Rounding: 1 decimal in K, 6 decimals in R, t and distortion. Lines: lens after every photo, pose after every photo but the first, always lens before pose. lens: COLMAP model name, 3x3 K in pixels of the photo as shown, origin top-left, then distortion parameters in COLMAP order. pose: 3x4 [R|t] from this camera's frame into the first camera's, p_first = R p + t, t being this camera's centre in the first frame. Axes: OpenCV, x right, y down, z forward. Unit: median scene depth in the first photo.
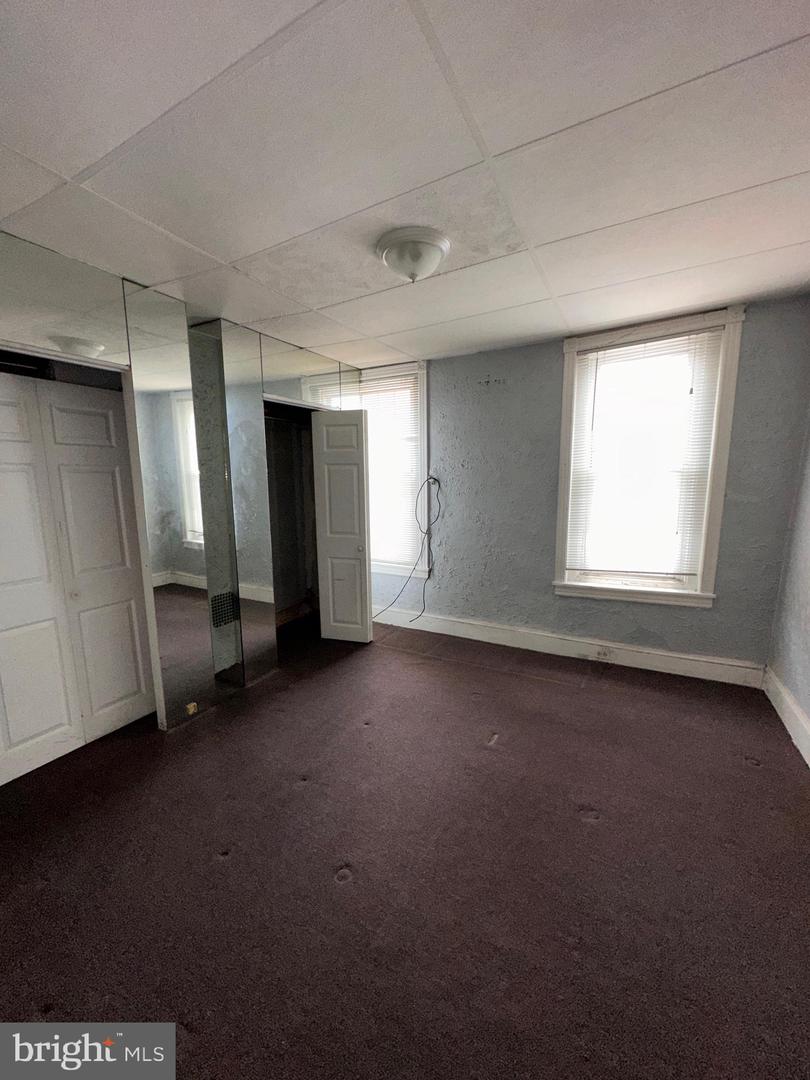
lens RADIAL K [[434.1, 0, 400.0], [0, 434.1, 537.0], [0, 0, 1]] dist [0.001297, 0.000317]
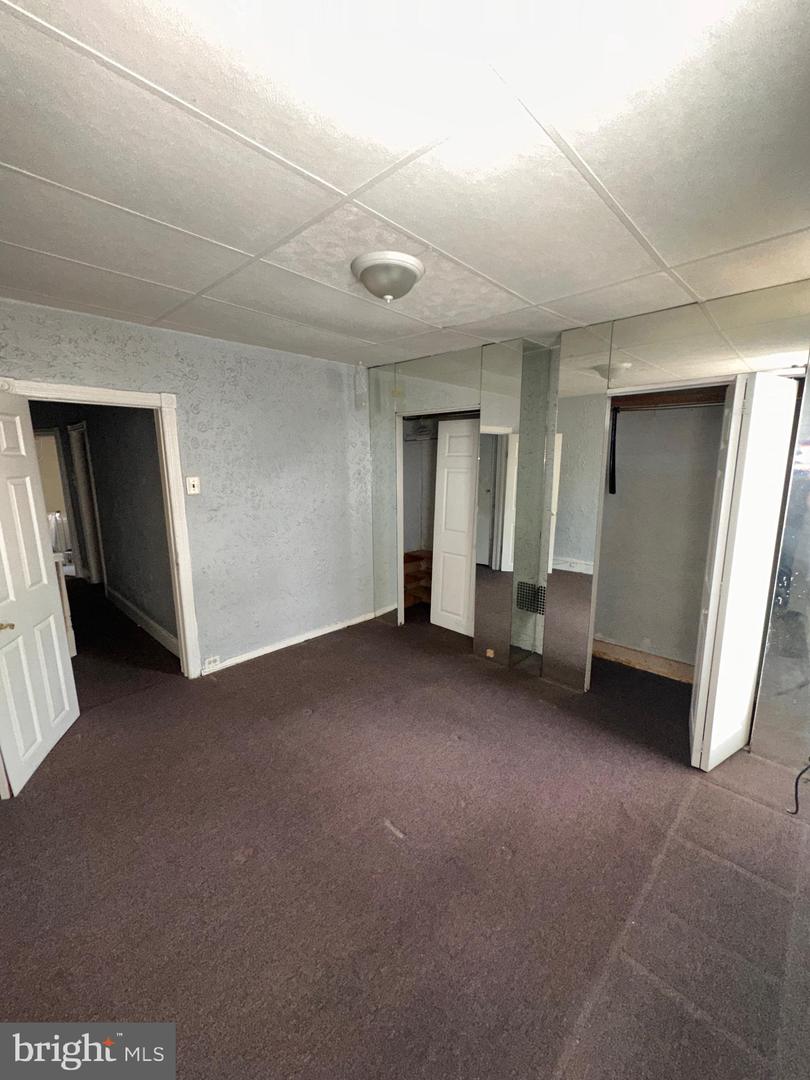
lens RADIAL K [[434.1, 0, 403.3], [0, 434.1, 544.0], [0, 0, 1]] dist [0.001297, 0.000317]
pose [[-0.268073, 0.190890, -0.944298, 0.778942], [-0.145010, 0.961011, 0.235435, -0.199900], [0.952423, 0.200046, -0.229940, 0.985450]]
